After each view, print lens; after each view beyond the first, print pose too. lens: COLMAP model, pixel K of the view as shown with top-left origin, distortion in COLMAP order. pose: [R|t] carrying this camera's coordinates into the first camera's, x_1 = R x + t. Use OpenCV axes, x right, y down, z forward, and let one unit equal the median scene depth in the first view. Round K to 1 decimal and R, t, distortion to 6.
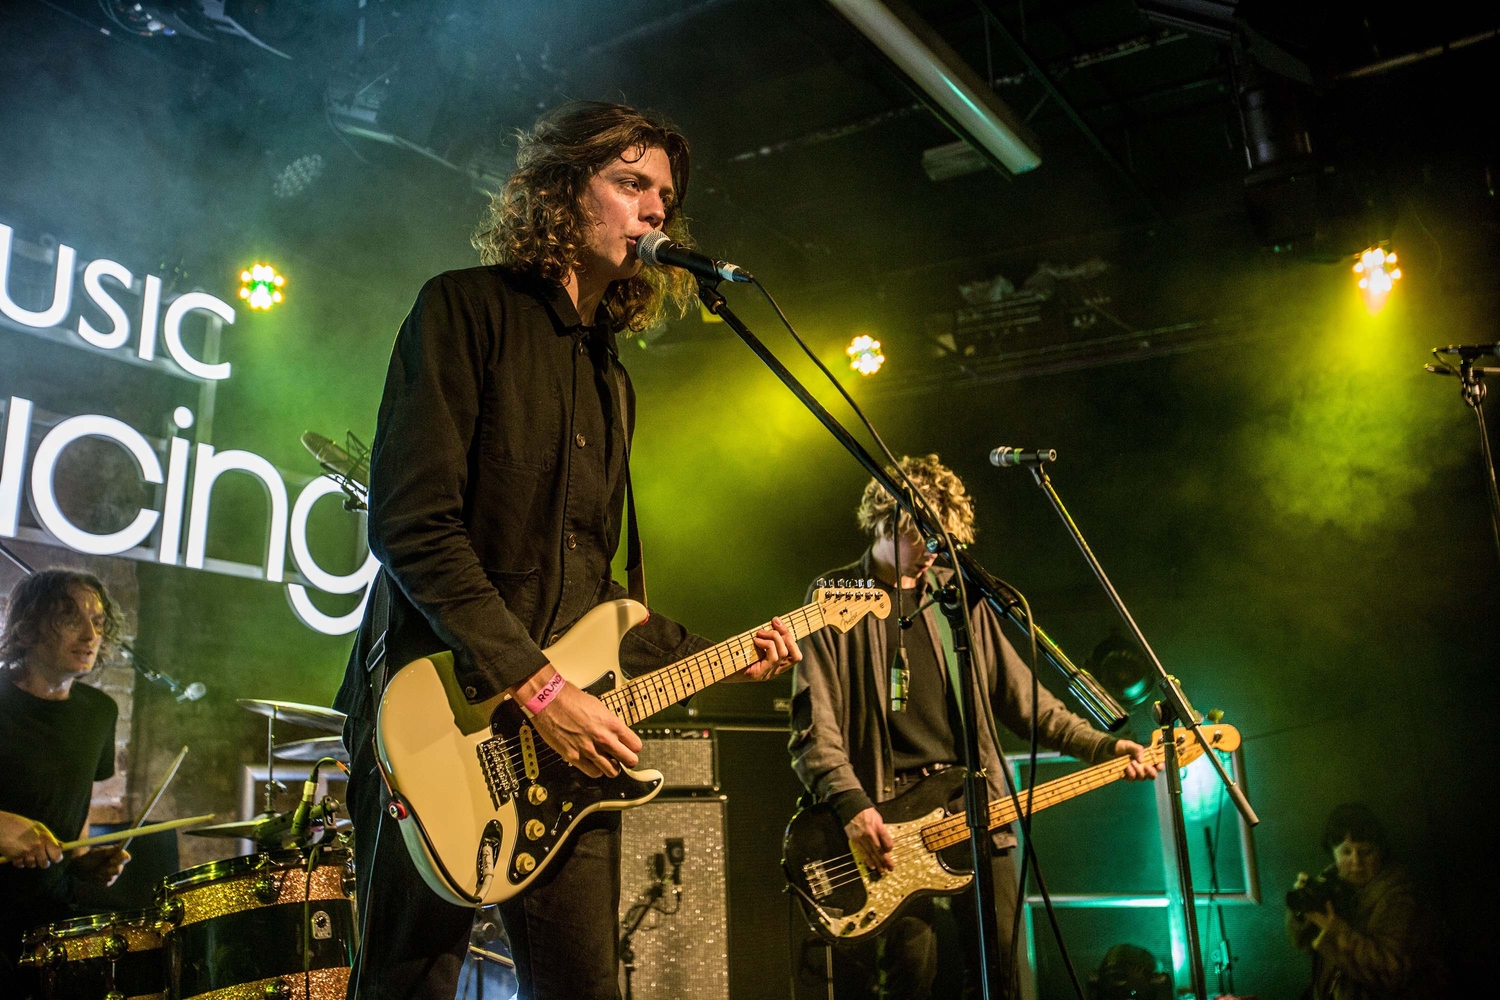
lens RADIAL K [[1428.4, 0, 758.0], [0, 1428.4, 493.5], [0, 0, 1]] dist [0.025627, 0.000000]
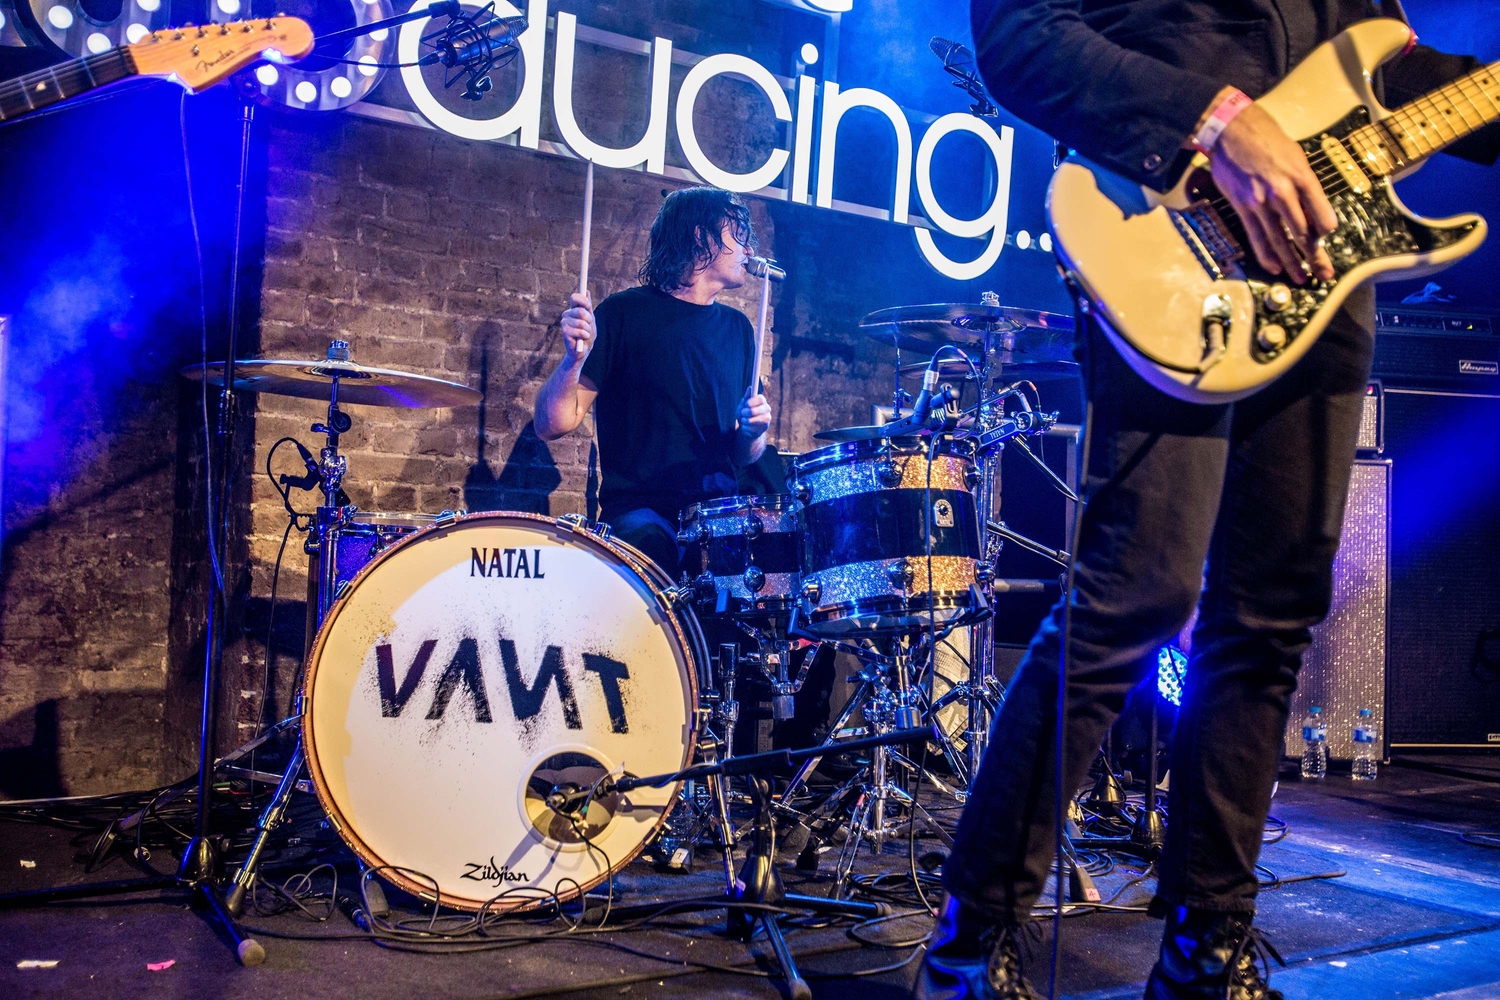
lens RADIAL K [[1428.4, 0, 749.3], [0, 1428.4, 494.1], [0, 0, 1]] dist [0.025627, 0.000000]
pose [[0.906259, 0.046374, -0.420171, -0.010067], [0.036435, 0.981696, 0.186935, 0.059631], [0.421149, -0.184720, 0.887982, 0.051032]]
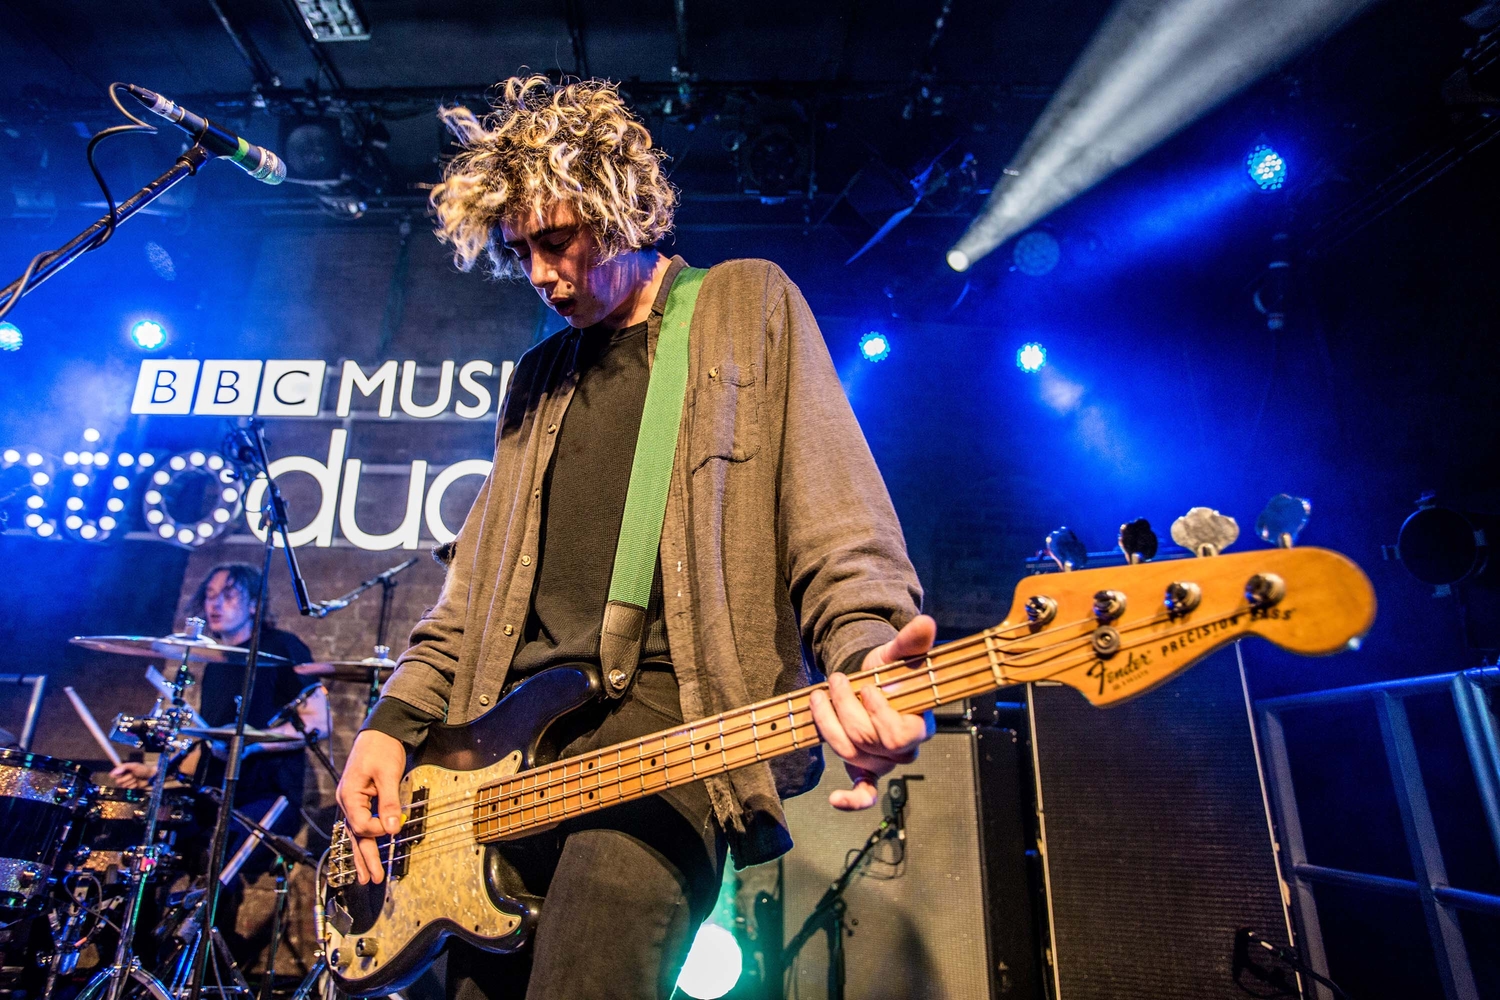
lens RADIAL K [[826.1, 0, 733.8], [0, 826.1, 477.2], [0, 0, 1]] dist [-0.036281, 0.002721]
pose [[0.509610, -0.226890, -0.829951, 0.382357], [0.161981, 0.972656, -0.166442, 0.145779], [0.845021, -0.049615, 0.532427, 0.741477]]
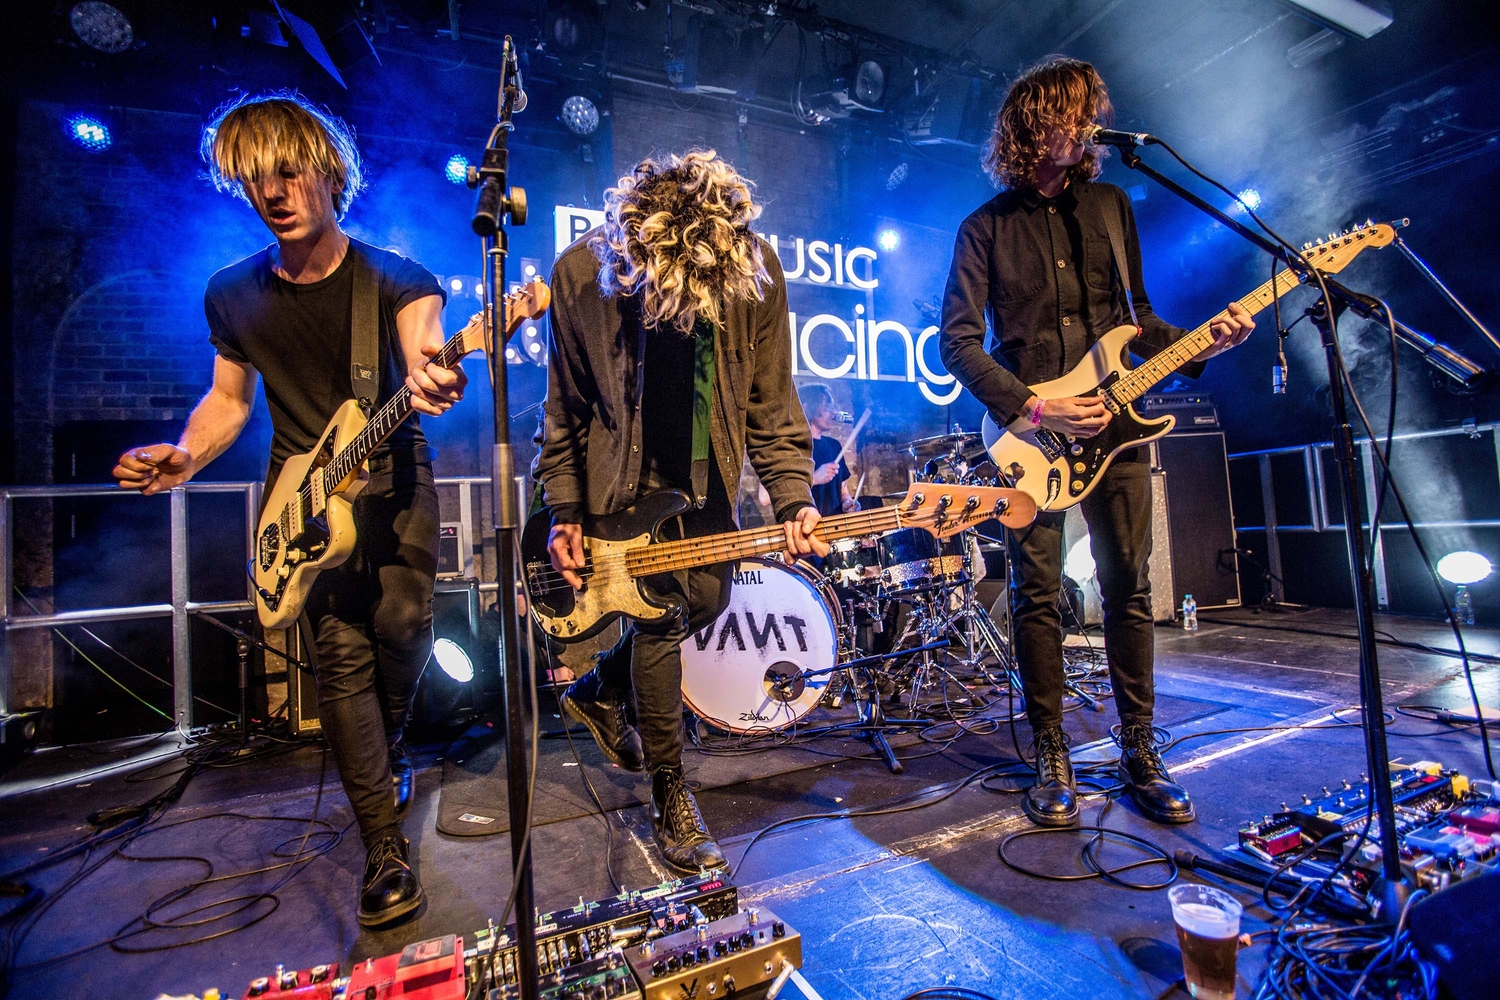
lens RADIAL K [[688.8, 0, 750.8], [0, 688.8, 488.8], [0, 0, 1]] dist [-0.058966, 0.015281]
pose [[0.836863, -0.042451, -0.545764, 0.003313], [0.154819, 0.974639, 0.161586, 0.017038], [0.525063, -0.219720, 0.822212, 0.030737]]
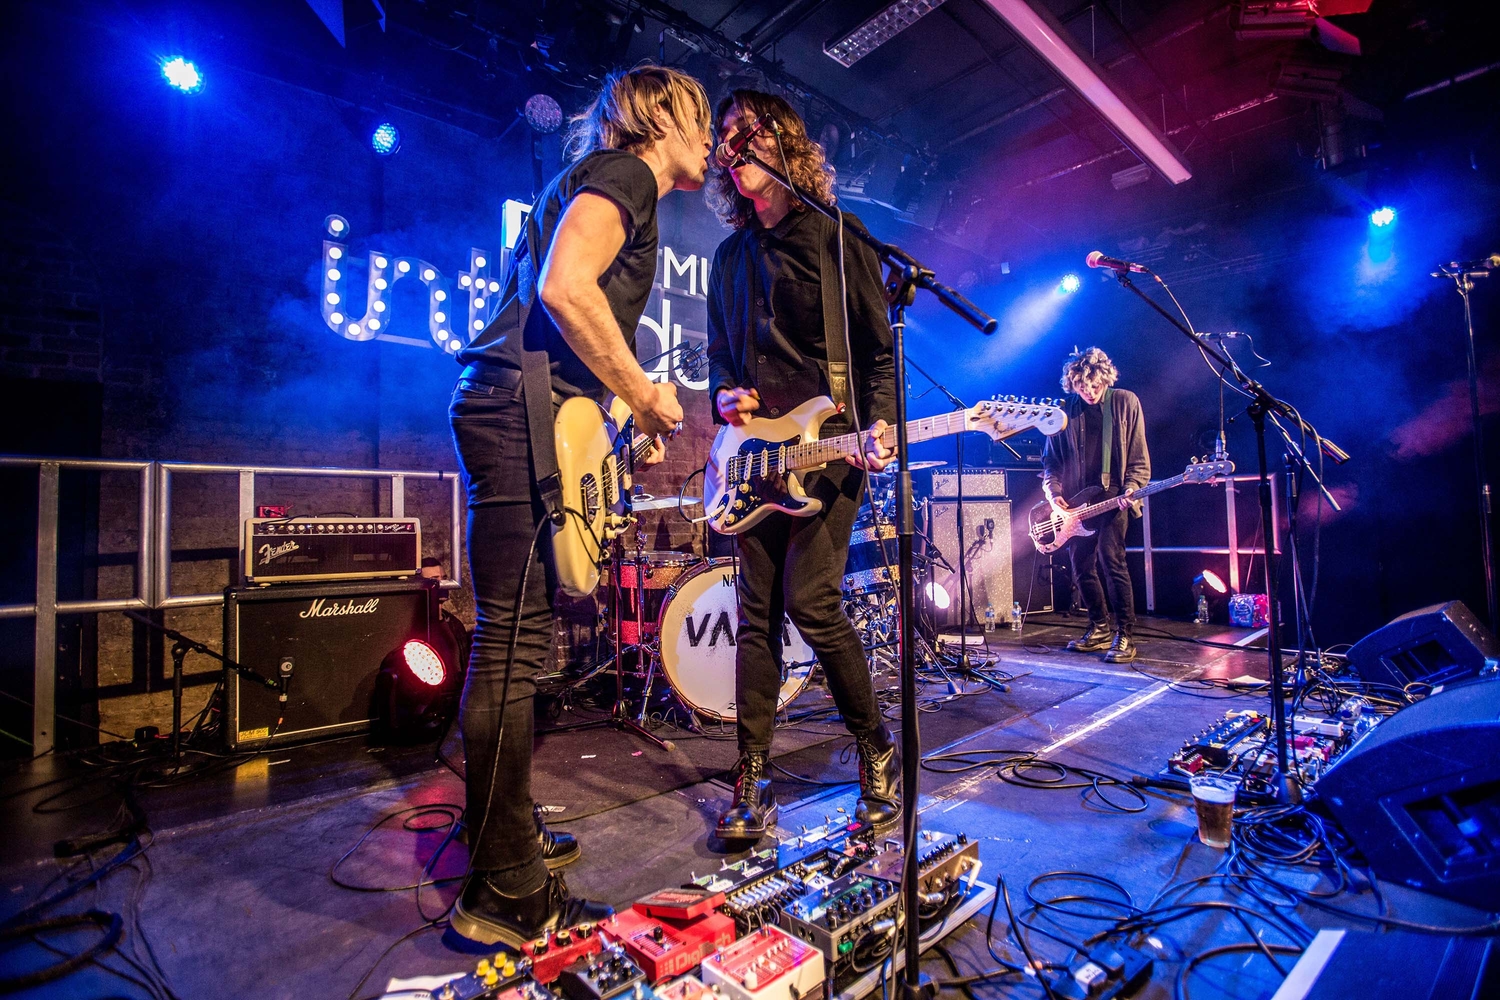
lens RADIAL K [[688.8, 0, 749.9], [0, 688.8, 498.3], [0, 0, 1]] dist [-0.058966, 0.015281]
pose [[0.960661, 0.003168, -0.277705, -0.130888], [0.052473, 0.979854, 0.192696, -0.013169], [0.272721, -0.199688, 0.941142, -0.093495]]
